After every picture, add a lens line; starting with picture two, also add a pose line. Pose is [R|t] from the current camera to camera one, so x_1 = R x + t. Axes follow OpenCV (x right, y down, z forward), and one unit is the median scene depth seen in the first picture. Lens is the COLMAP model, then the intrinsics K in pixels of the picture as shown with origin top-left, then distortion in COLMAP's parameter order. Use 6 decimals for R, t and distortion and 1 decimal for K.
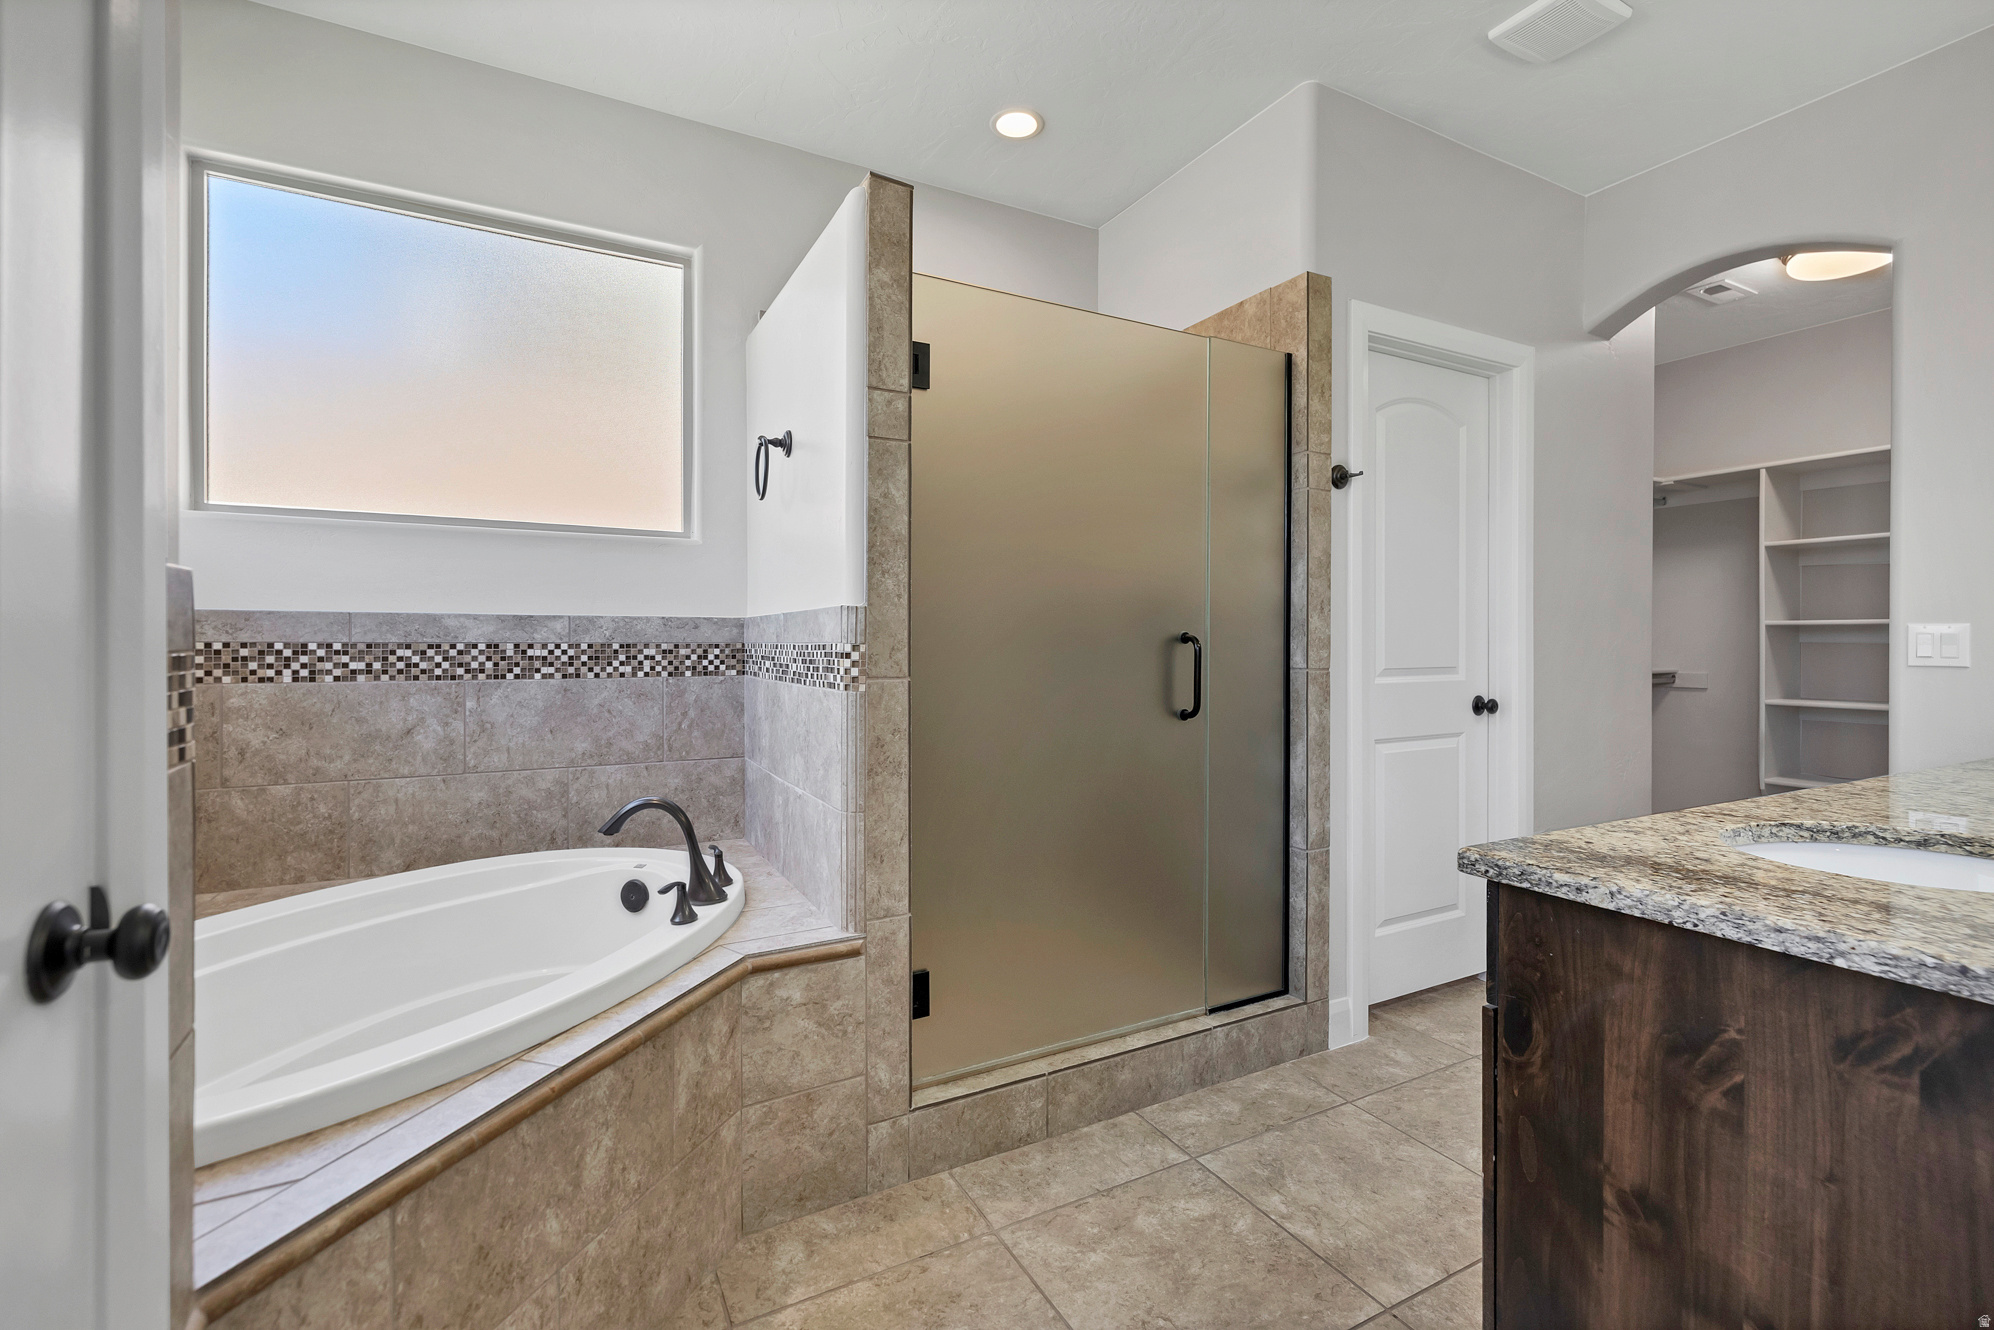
lens RADIAL K [[872.7, 0, 994.9], [0, 872.7, 666.1], [0, 0, 1]] dist [-0.001557, 0.000079]
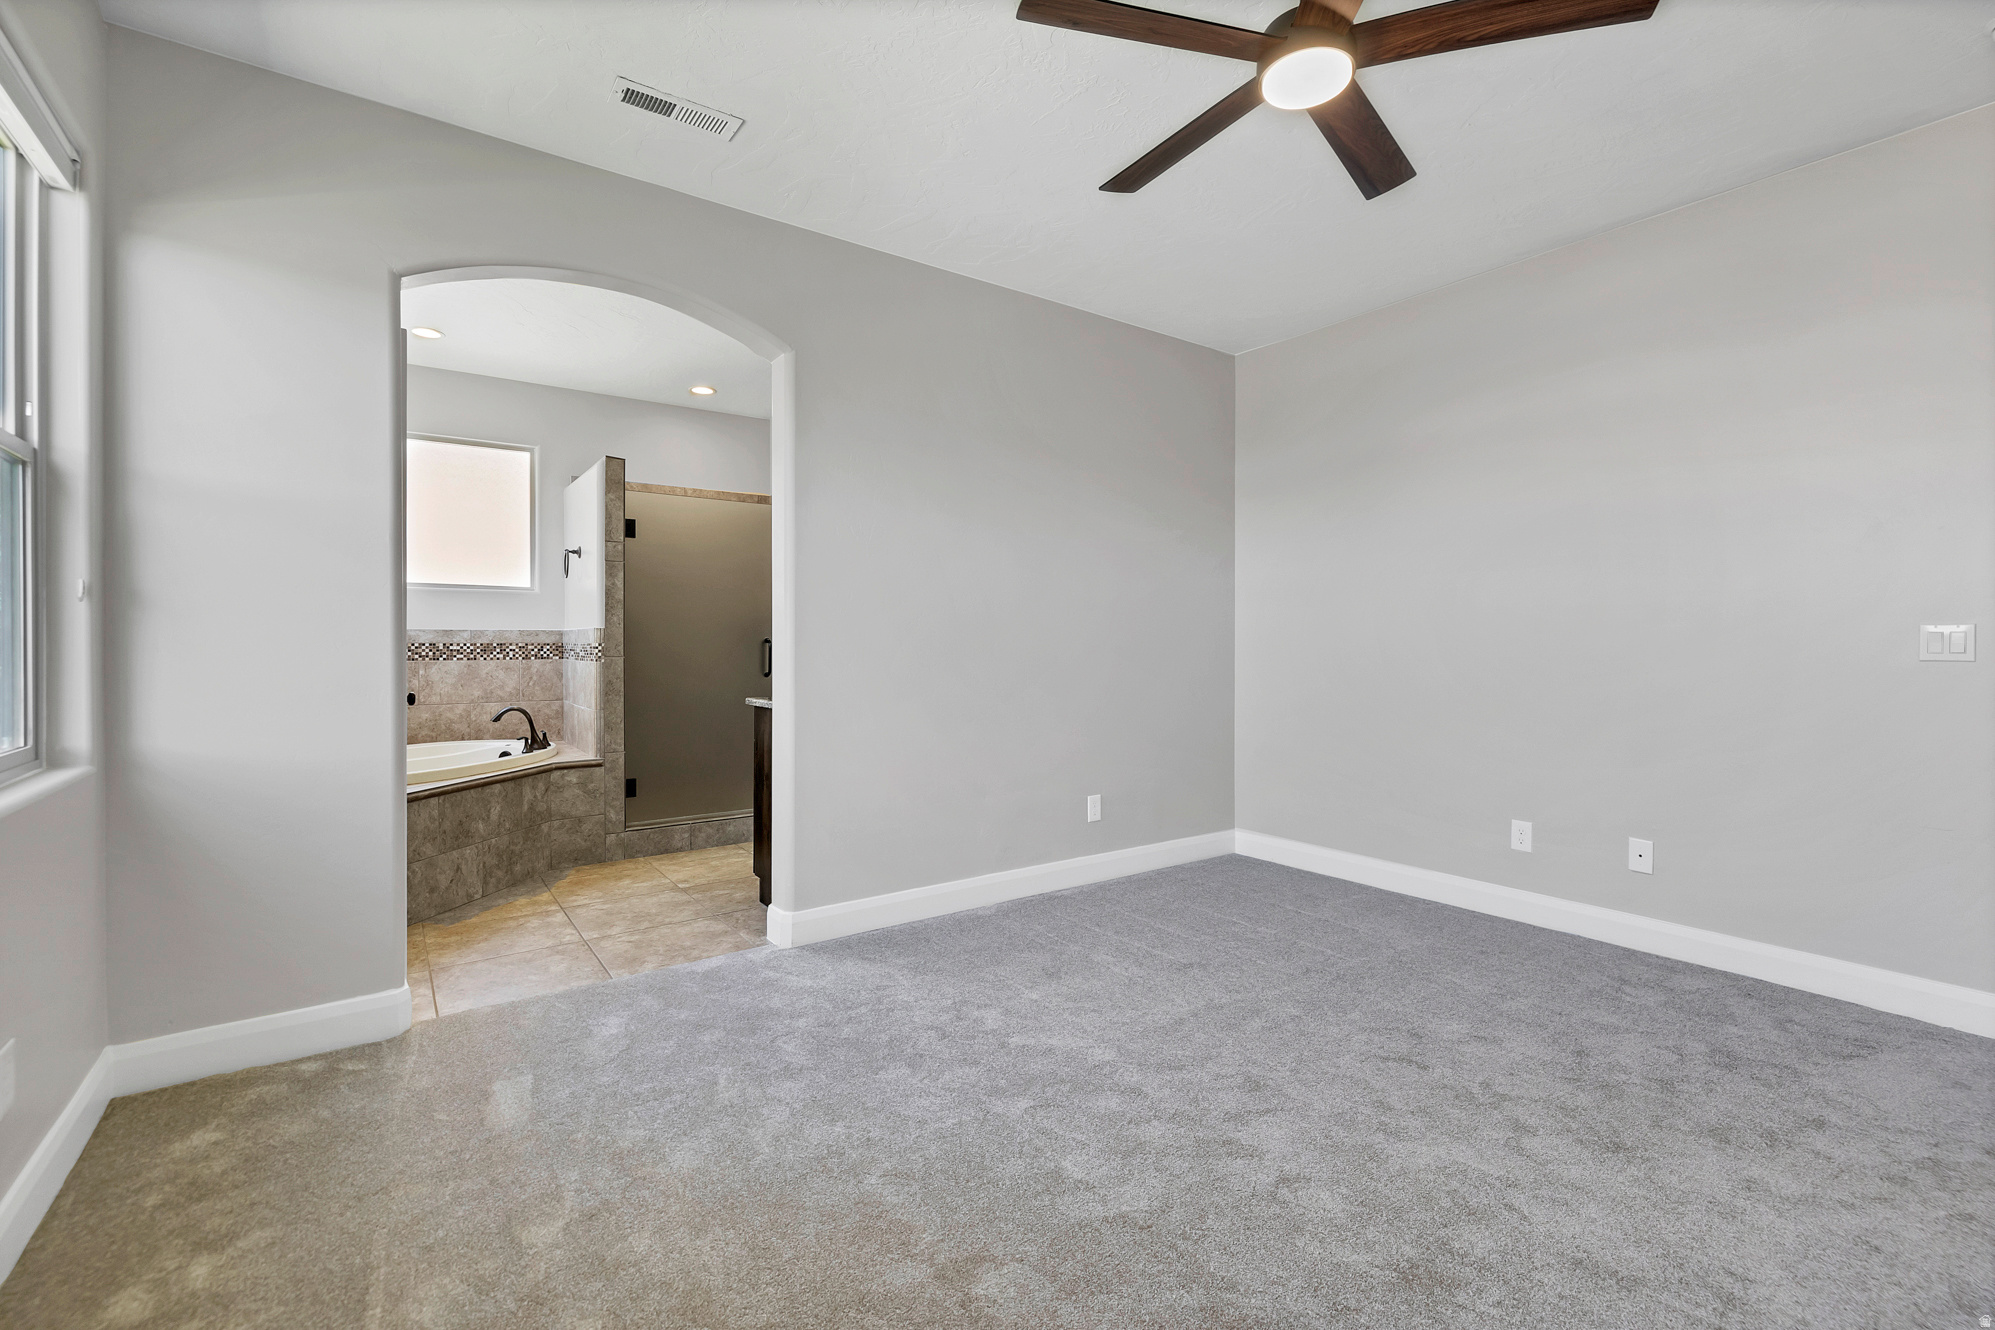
lens RADIAL K [[873.1, 0, 1000.4], [0, 873.1, 662.9], [0, 0, 1]] dist [-0.001557, 0.000079]
pose [[0.990946, -0.004419, 0.134191, 0.627009], [0.005071, 0.999977, -0.004513, 0.047699], [-0.134168, 0.005153, 0.990945, -1.598574]]
